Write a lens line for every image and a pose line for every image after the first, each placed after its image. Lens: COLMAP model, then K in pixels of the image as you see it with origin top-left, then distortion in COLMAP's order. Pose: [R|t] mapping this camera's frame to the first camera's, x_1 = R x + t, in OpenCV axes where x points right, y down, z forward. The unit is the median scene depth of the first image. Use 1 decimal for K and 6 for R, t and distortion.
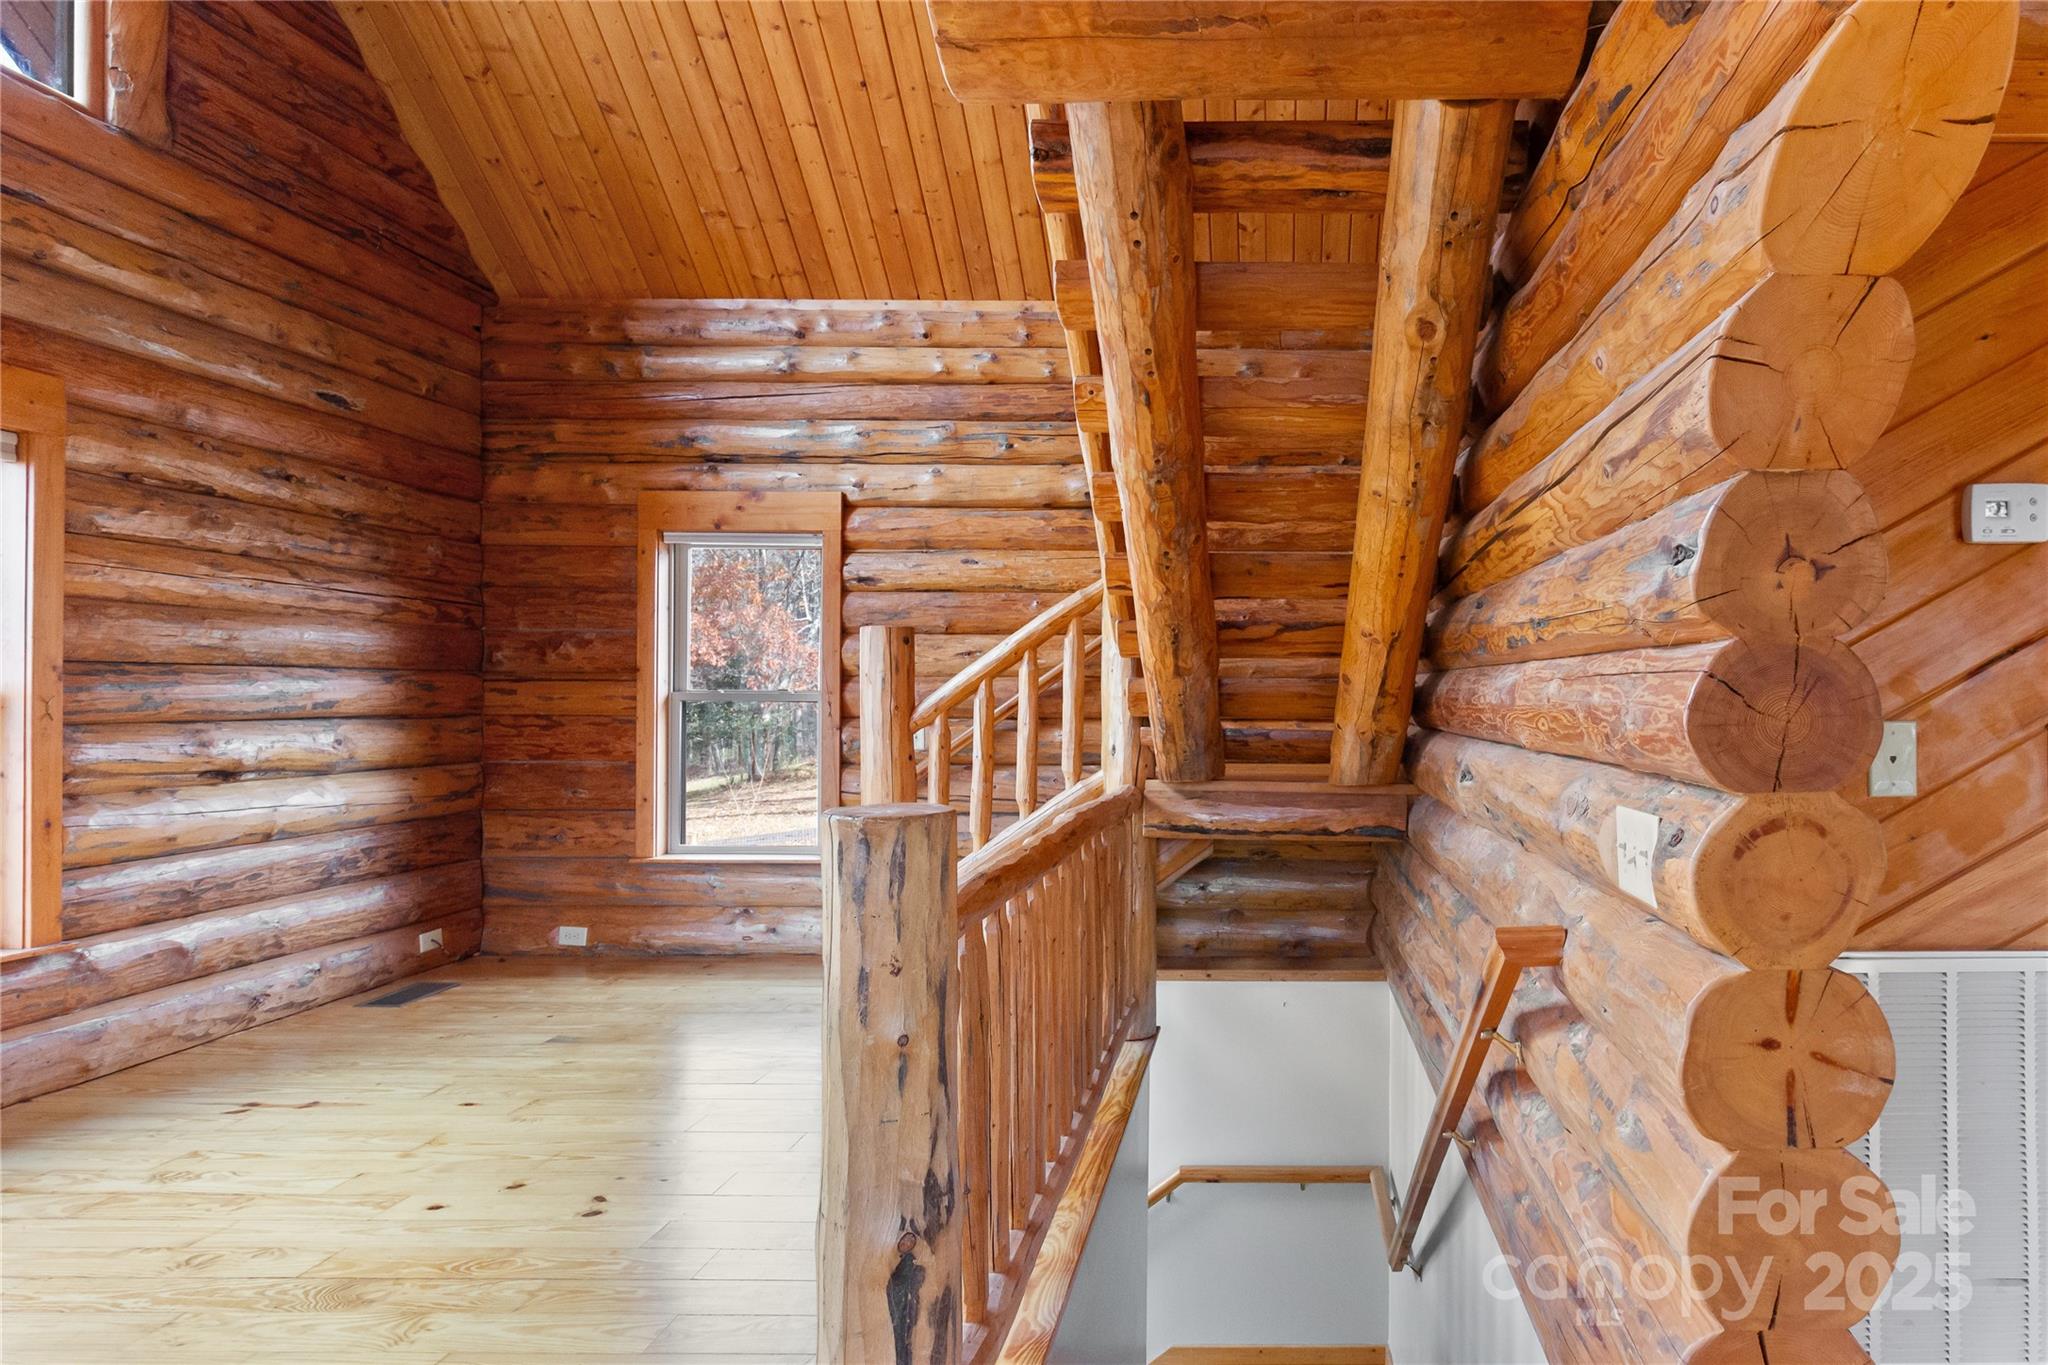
lens RADIAL K [[1116.7, 0, 1282.8], [0, 1116.7, 692.8], [0, 0, 1]] dist [0.001363, -0.000403]
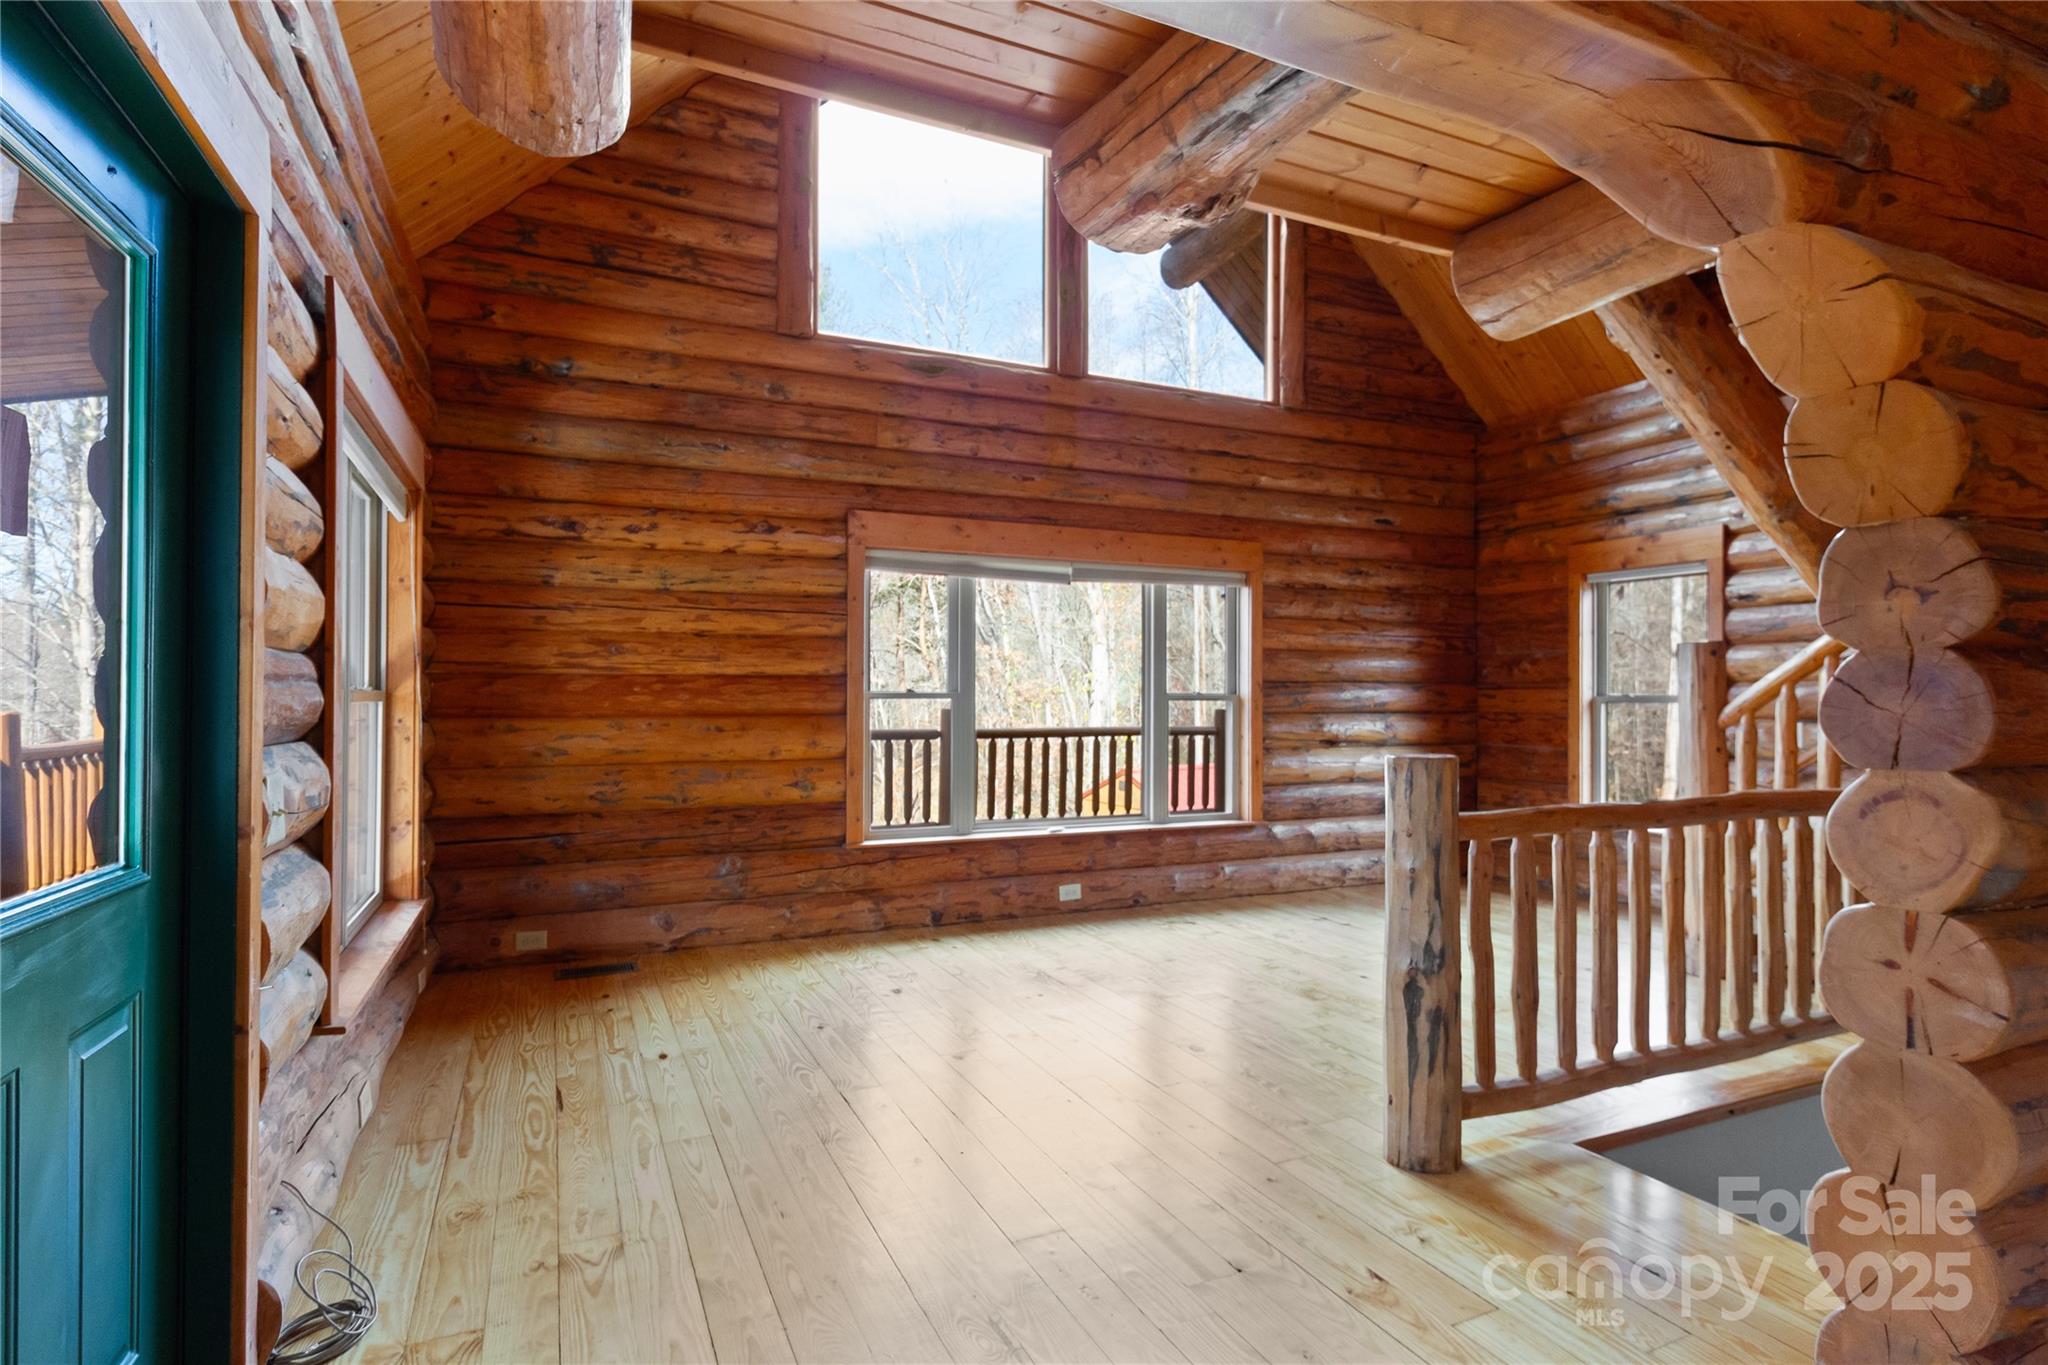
lens RADIAL K [[1051.8, 0, 1030.6], [0, 1051.8, 690.6], [0, 0, 1]] dist [0.000393, -0.000076]
pose [[0.413777, -0.008647, -0.910337, 0.381541], [0.002318, 0.999962, -0.008445, 0.001943], [0.910376, 0.001384, 0.413781, -0.137786]]
